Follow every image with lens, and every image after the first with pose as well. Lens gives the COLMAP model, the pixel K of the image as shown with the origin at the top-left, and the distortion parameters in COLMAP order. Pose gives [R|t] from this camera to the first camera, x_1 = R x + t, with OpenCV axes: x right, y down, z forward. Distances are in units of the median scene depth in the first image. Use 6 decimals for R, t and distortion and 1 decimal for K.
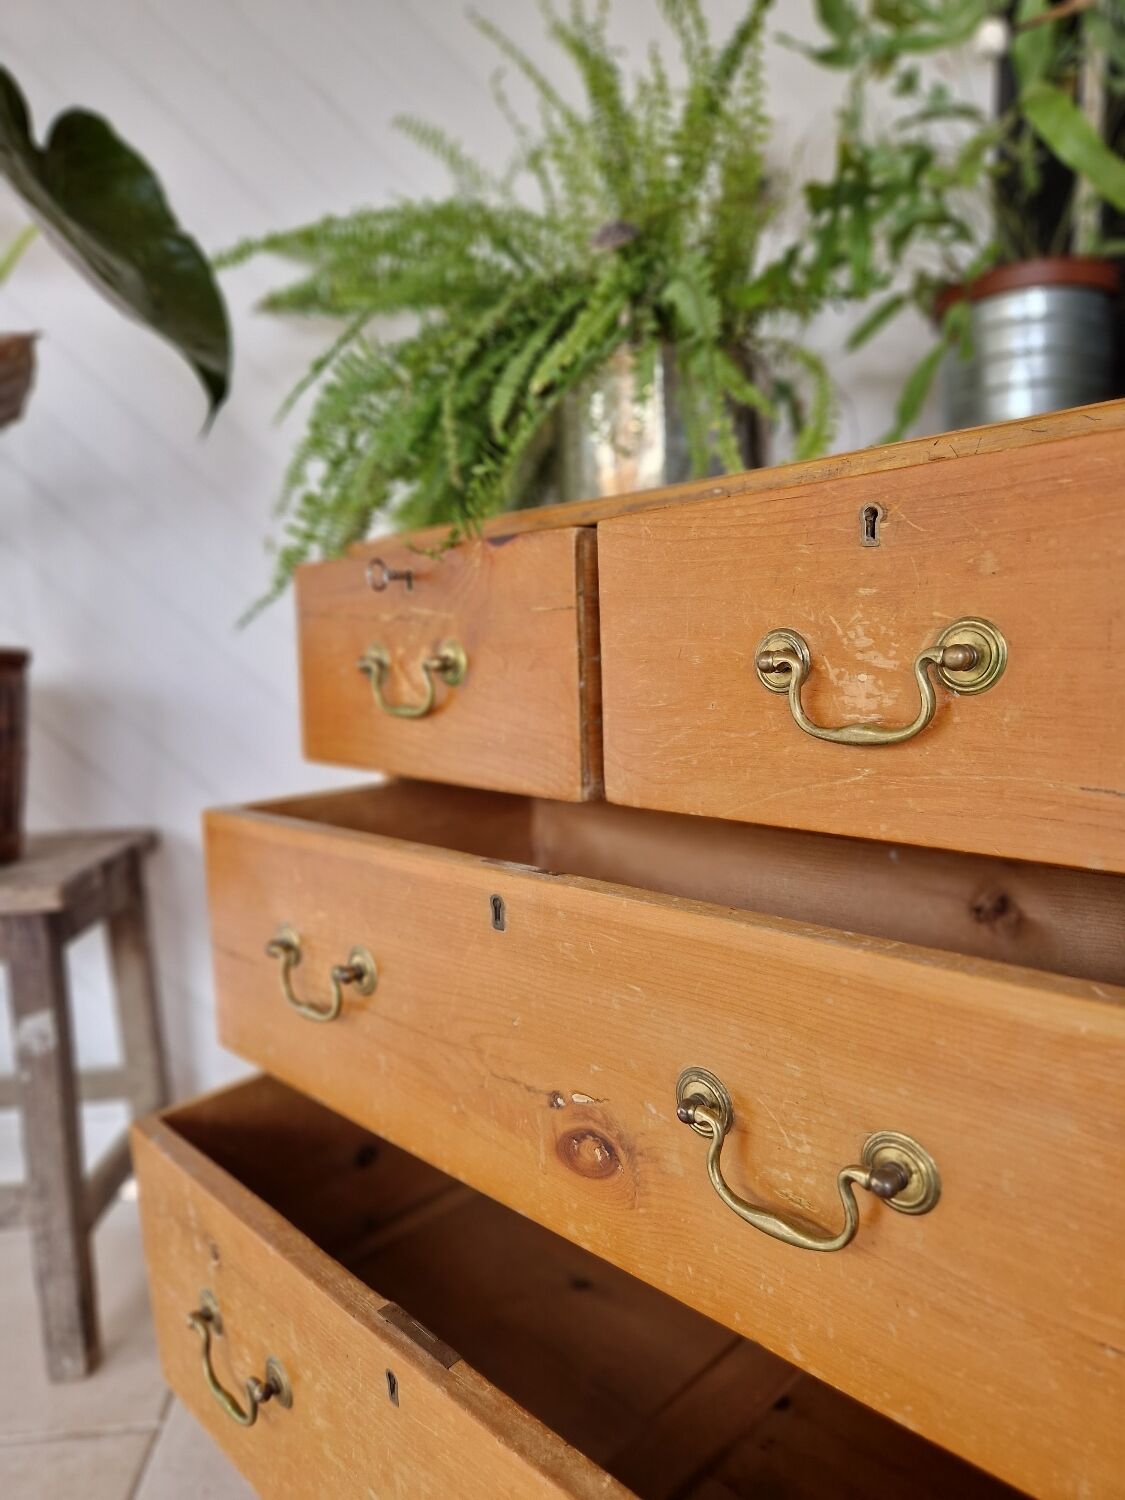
lens RADIAL K [[1032.6, 0, 561.4], [0, 1032.6, 766.6], [0, 0, 1]] dist [0.057585, -0.062556]
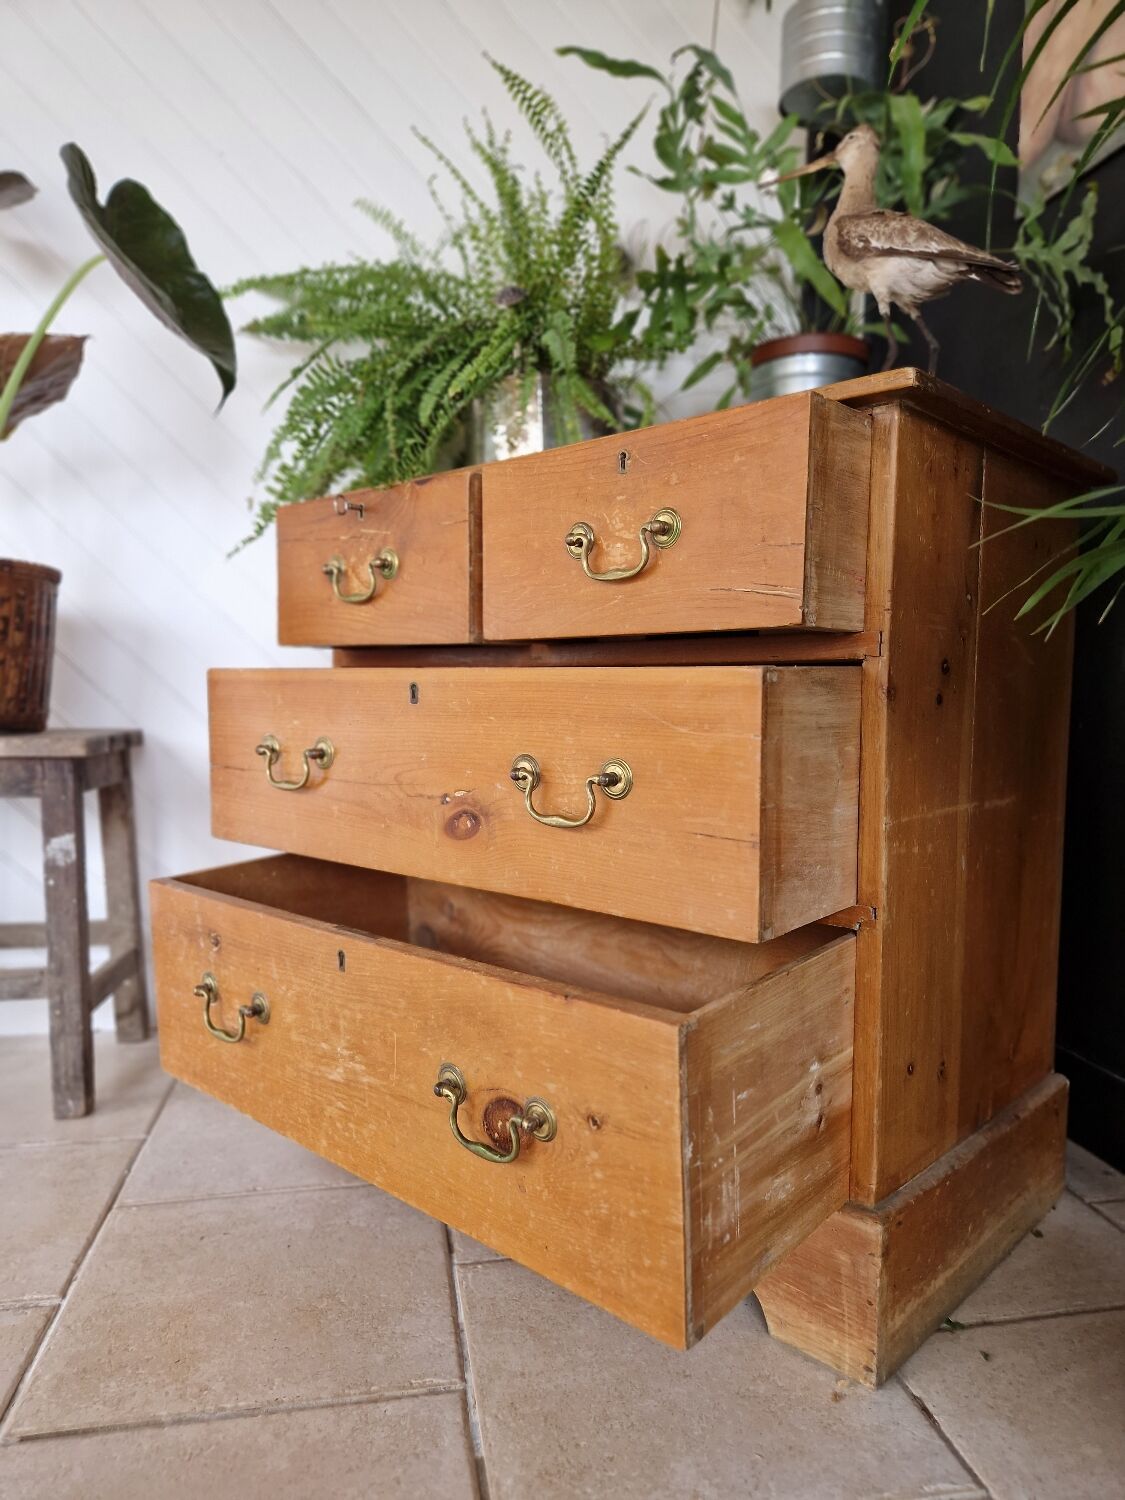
lens RADIAL K [[1032.6, 0, 561.4], [0, 1032.6, 766.6], [0, 0, 1]] dist [0.057585, -0.062556]
pose [[0.996335, 0.032567, 0.079099, 0.027993], [-0.029295, 0.998680, -0.042179, 0.192788], [-0.080368, 0.039707, 0.995974, -0.402197]]
